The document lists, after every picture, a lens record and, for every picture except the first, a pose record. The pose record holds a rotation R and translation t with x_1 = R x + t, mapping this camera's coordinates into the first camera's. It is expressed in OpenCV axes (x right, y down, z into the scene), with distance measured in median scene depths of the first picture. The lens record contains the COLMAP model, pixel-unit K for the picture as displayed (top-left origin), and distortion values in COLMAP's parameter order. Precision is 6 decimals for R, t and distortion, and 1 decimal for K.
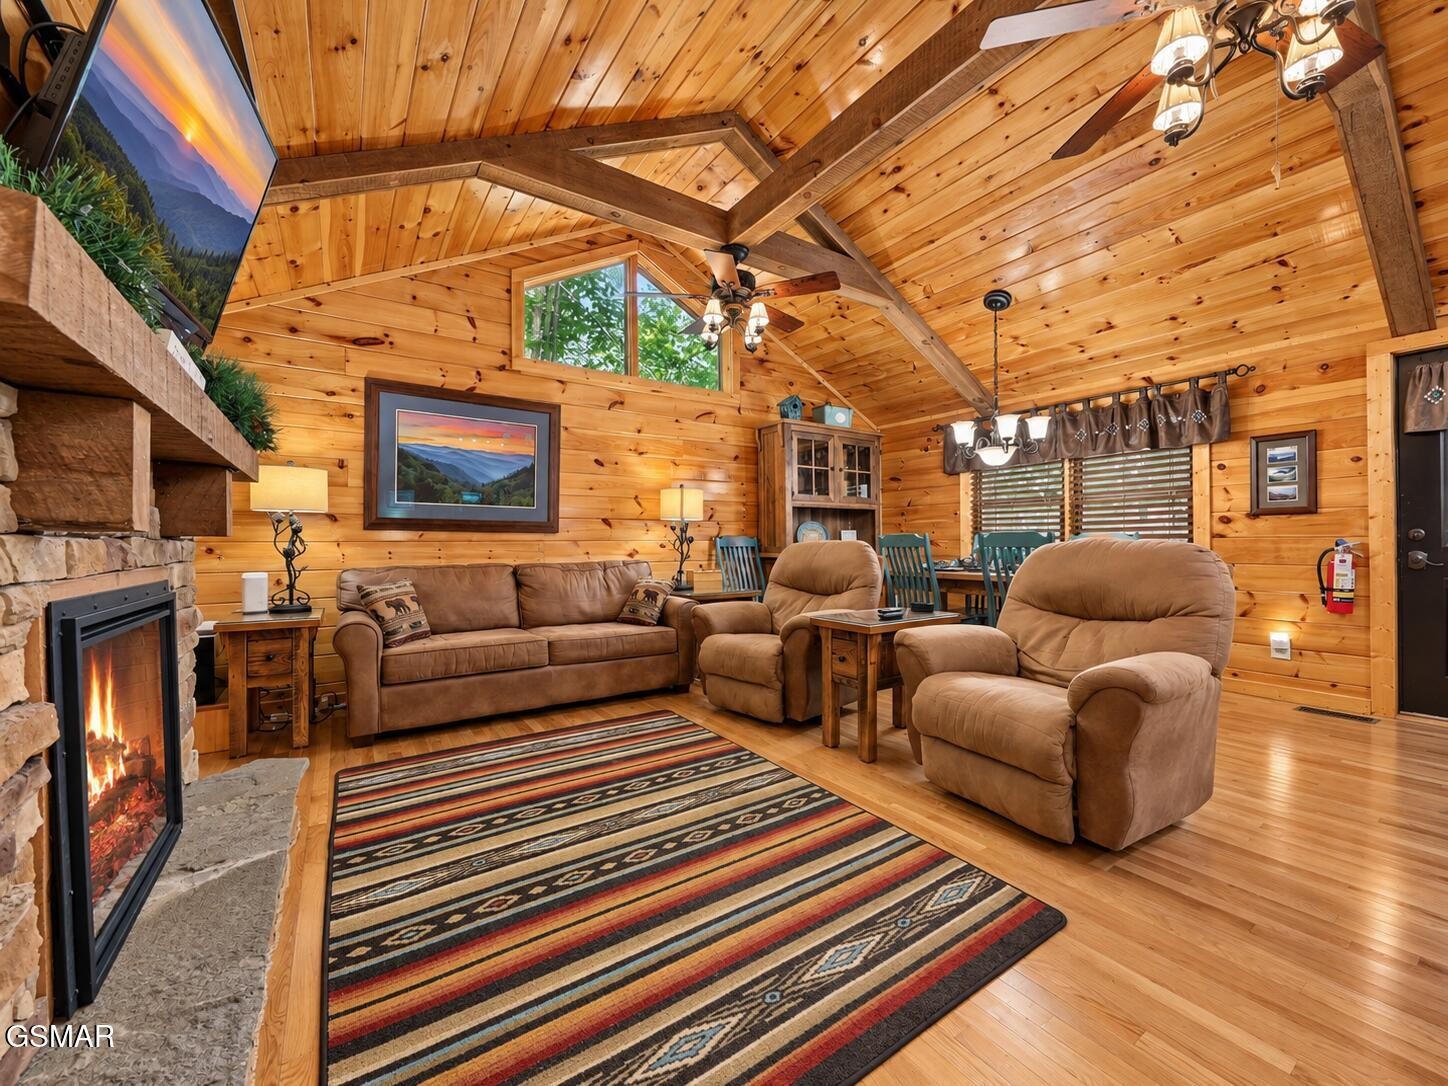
lens RADIAL K [[575.4, 0, 727.4], [0, 575.4, 544.0], [0, 0, 1]] dist [-0.002629, 0.002852]
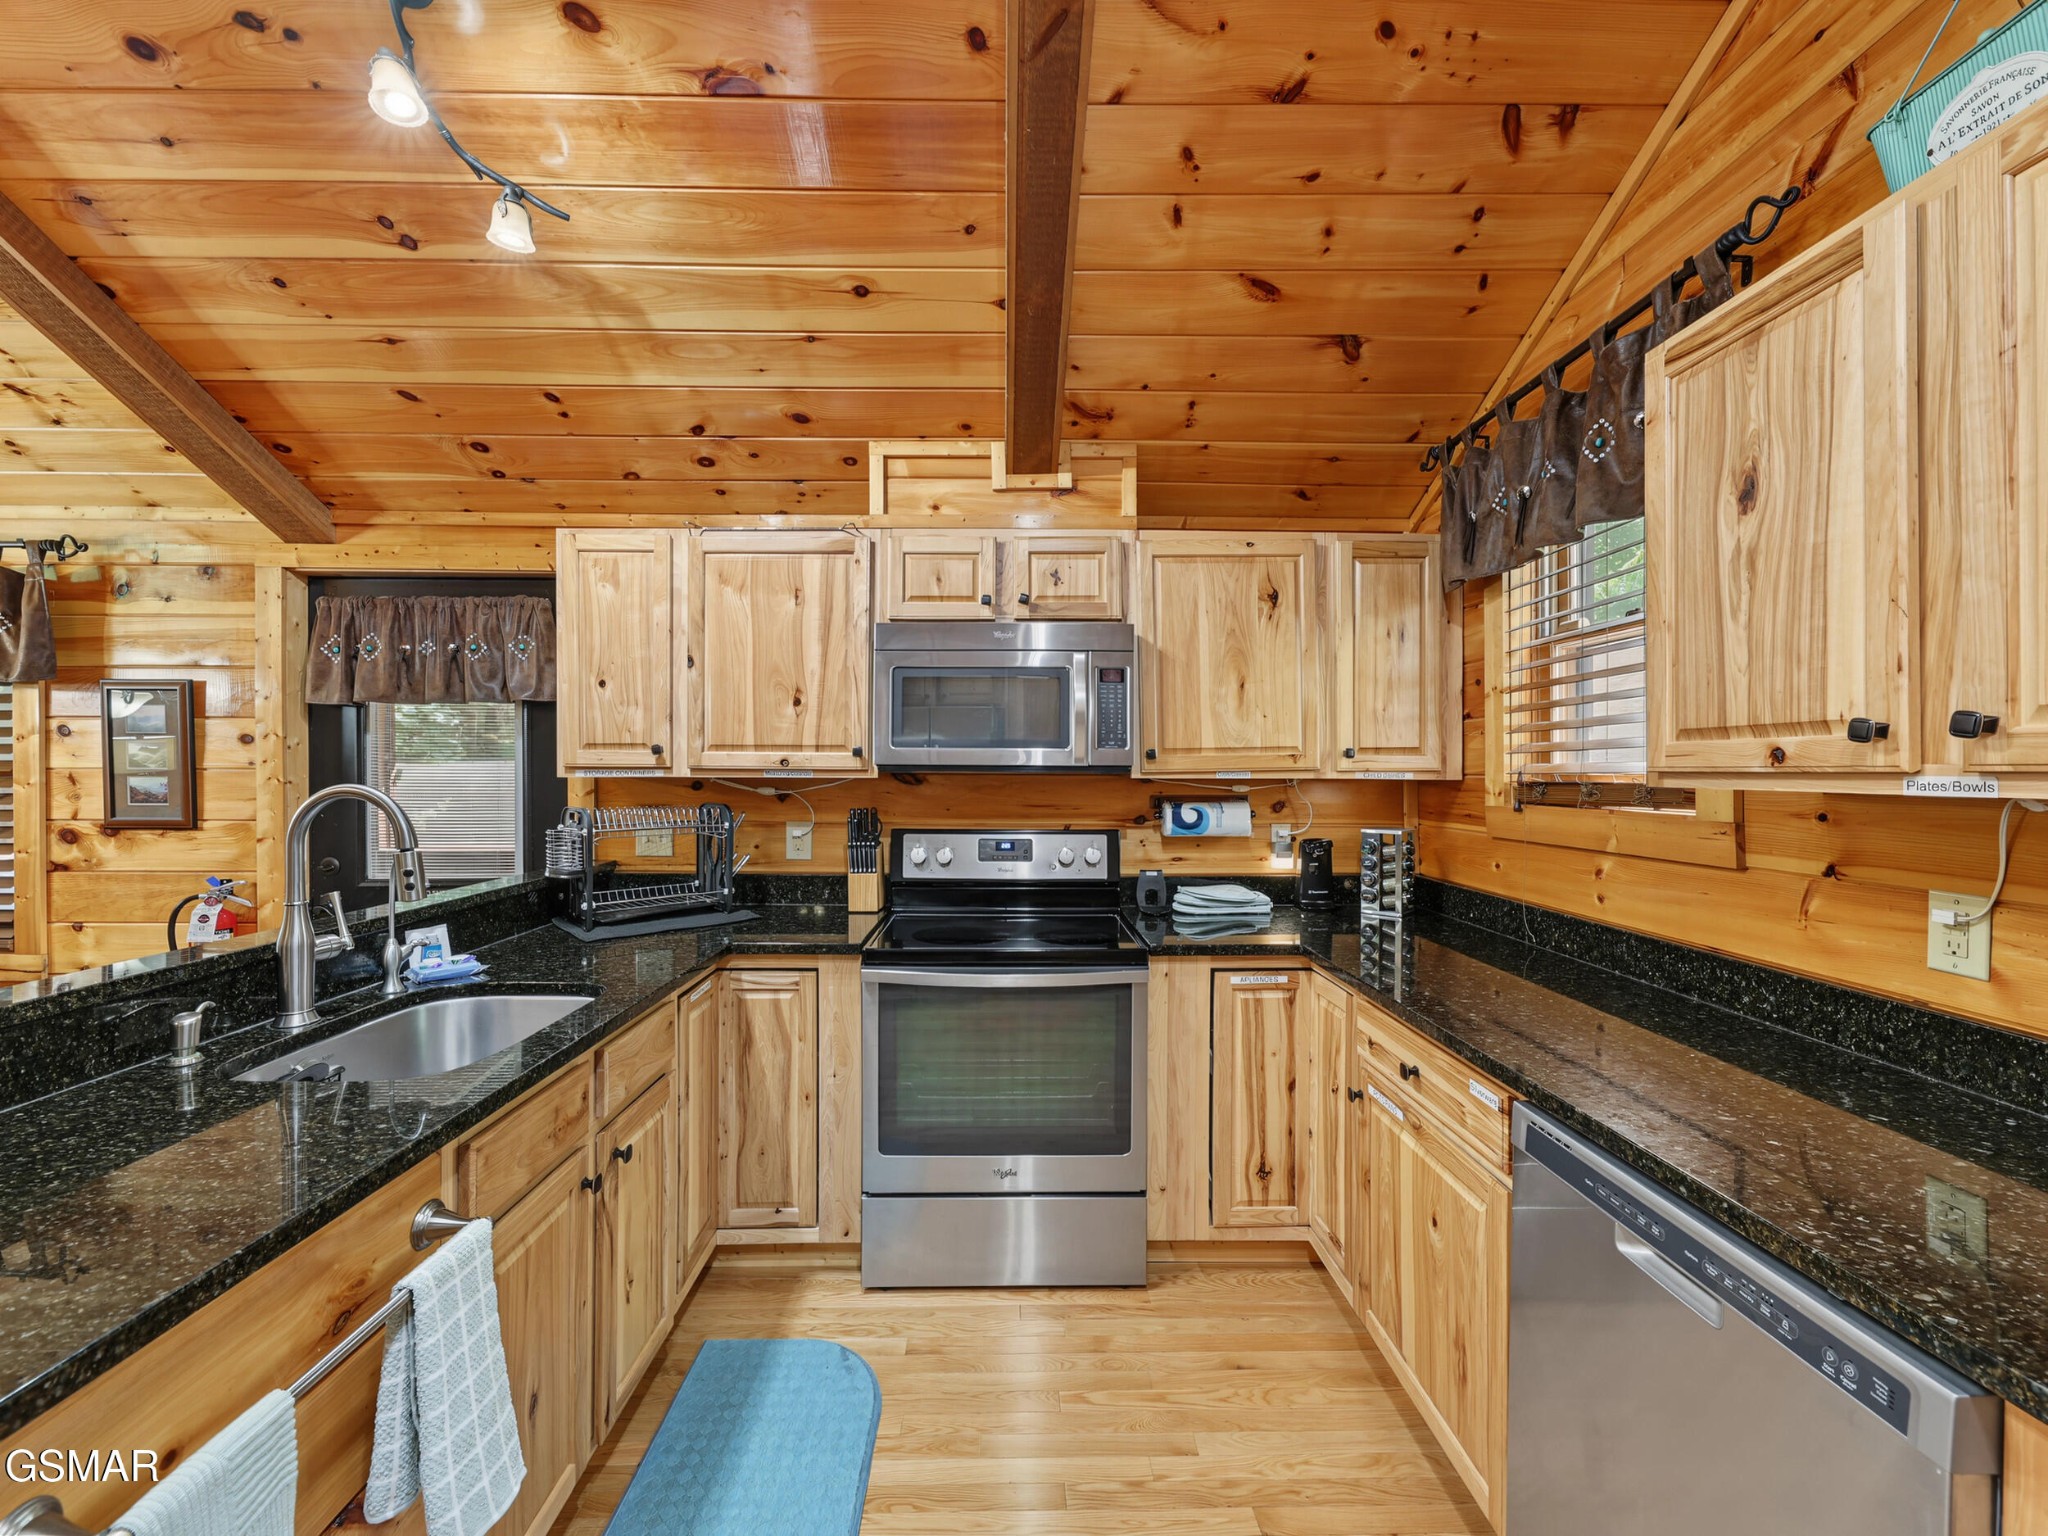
lens RADIAL K [[813.8, 0, 1008.7], [0, 813.8, 774.4], [0, 0, 1]] dist [-0.002629, 0.002852]
pose [[0.547690, 0.004796, 0.836668, 0.715519], [0.000872, 0.999980, -0.006303, -0.090695], [-0.836681, 0.004182, 0.547674, -0.083569]]
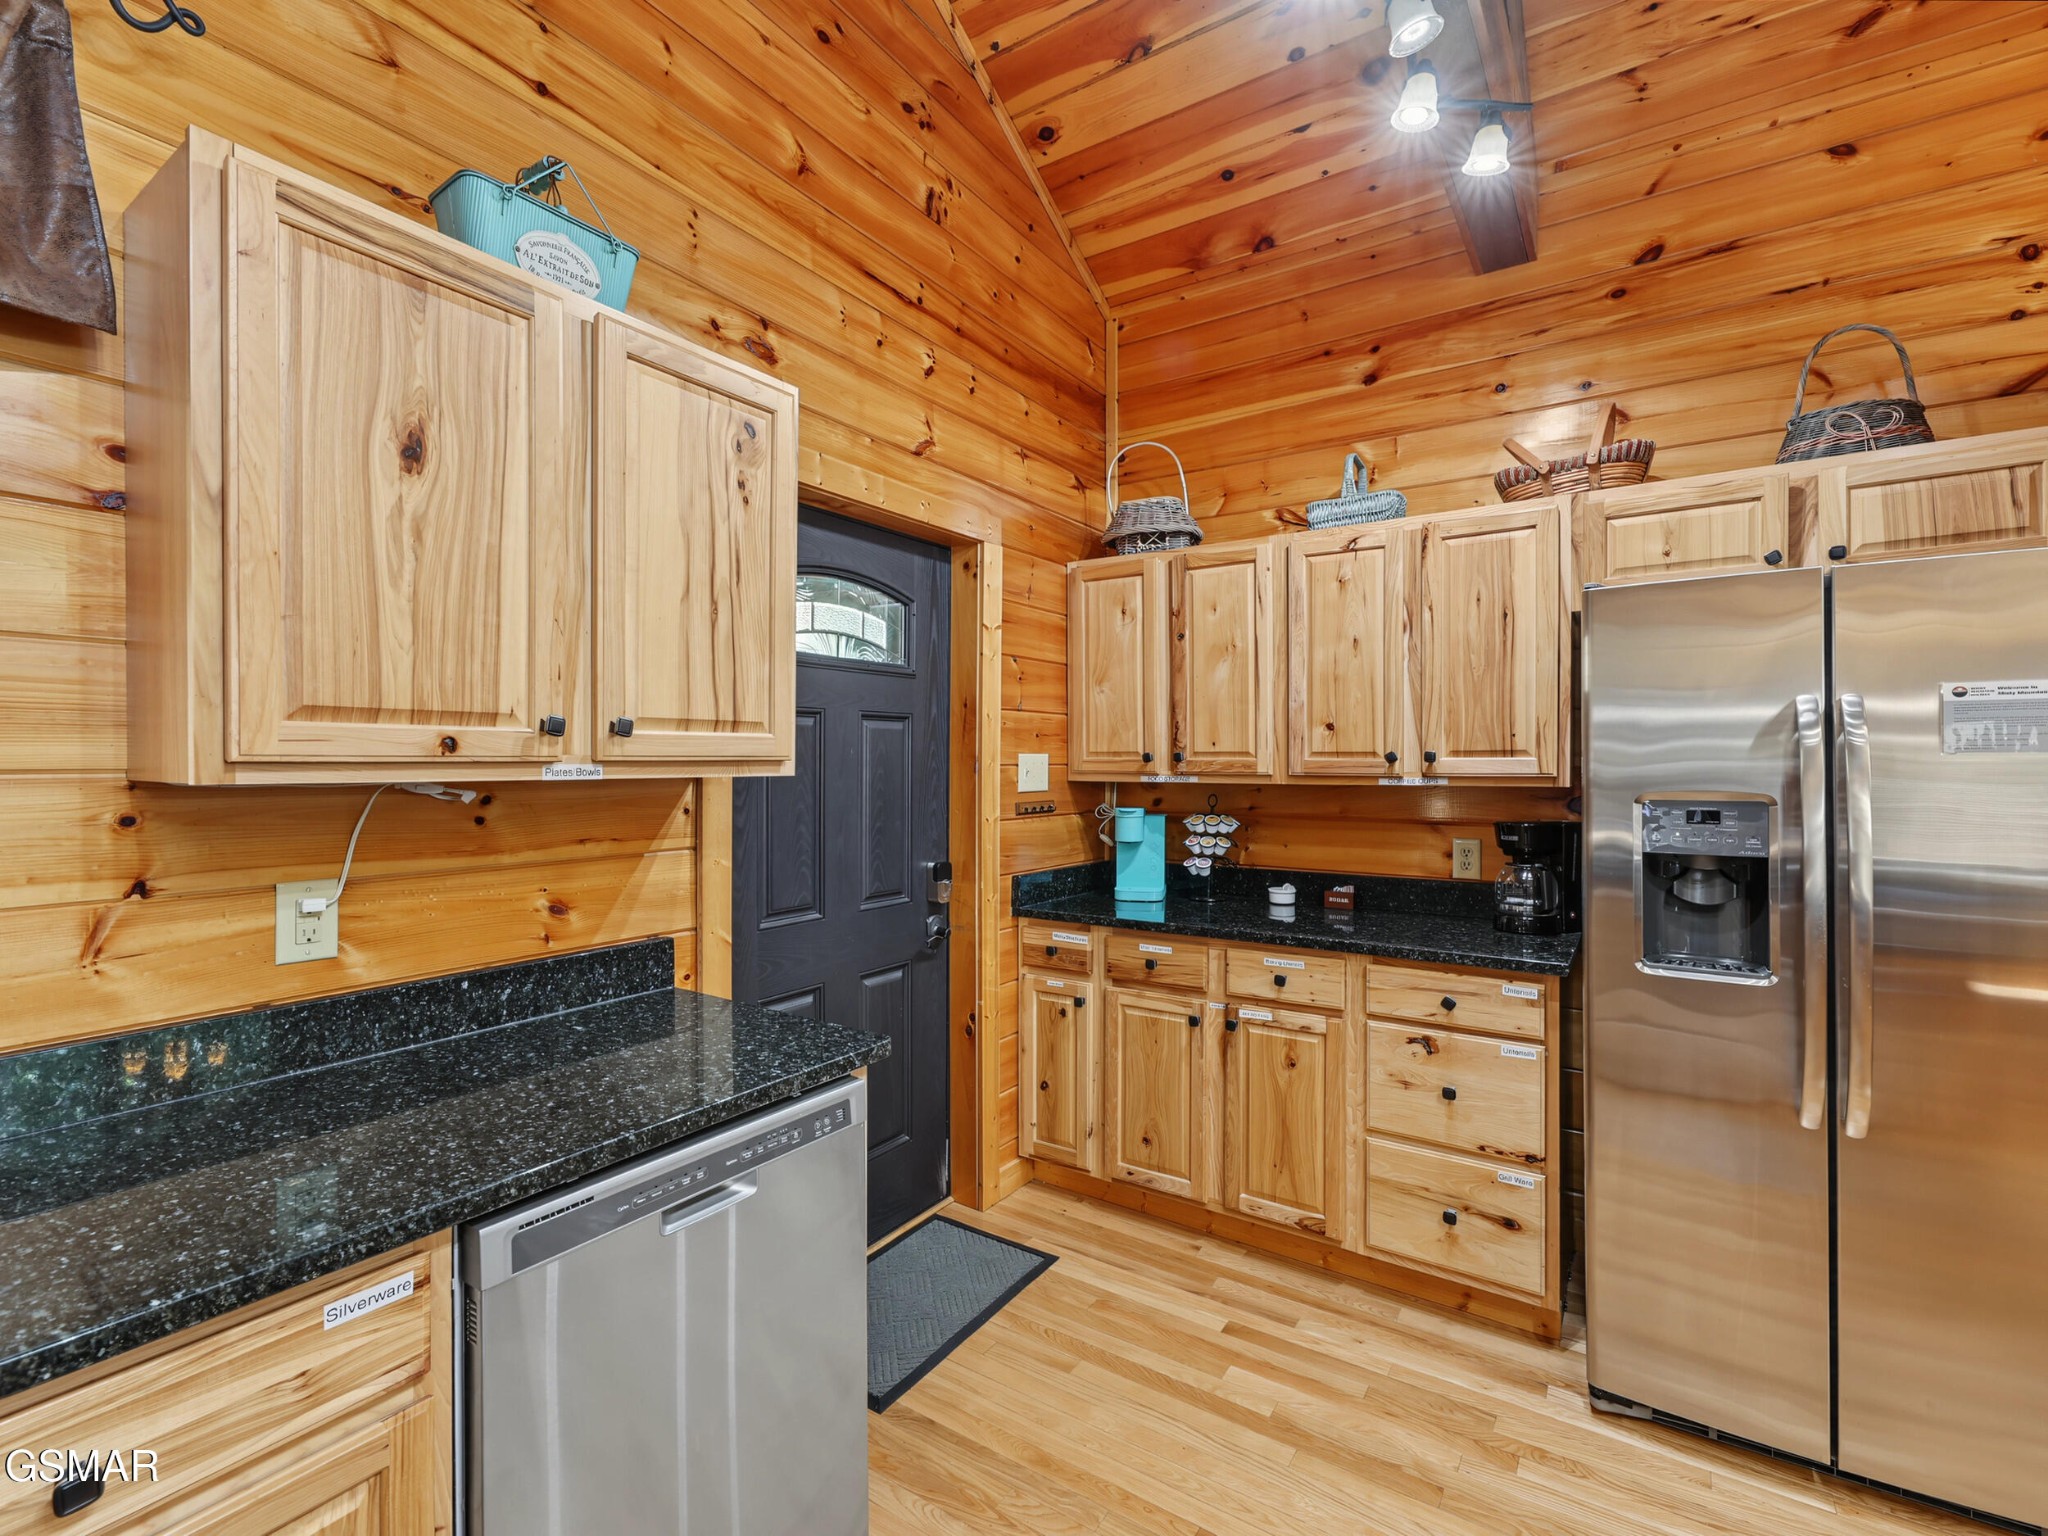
lens RADIAL K [[927.1, 0, 1019.2], [0, 927.1, 765.1], [0, 0, 1]] dist [-0.003767, 0.001189]
pose [[-0.926537, 0.011882, -0.376016, 1.057095], [0.006119, 0.999845, 0.016518, -0.096161], [0.376153, 0.013004, -0.926466, 0.224504]]
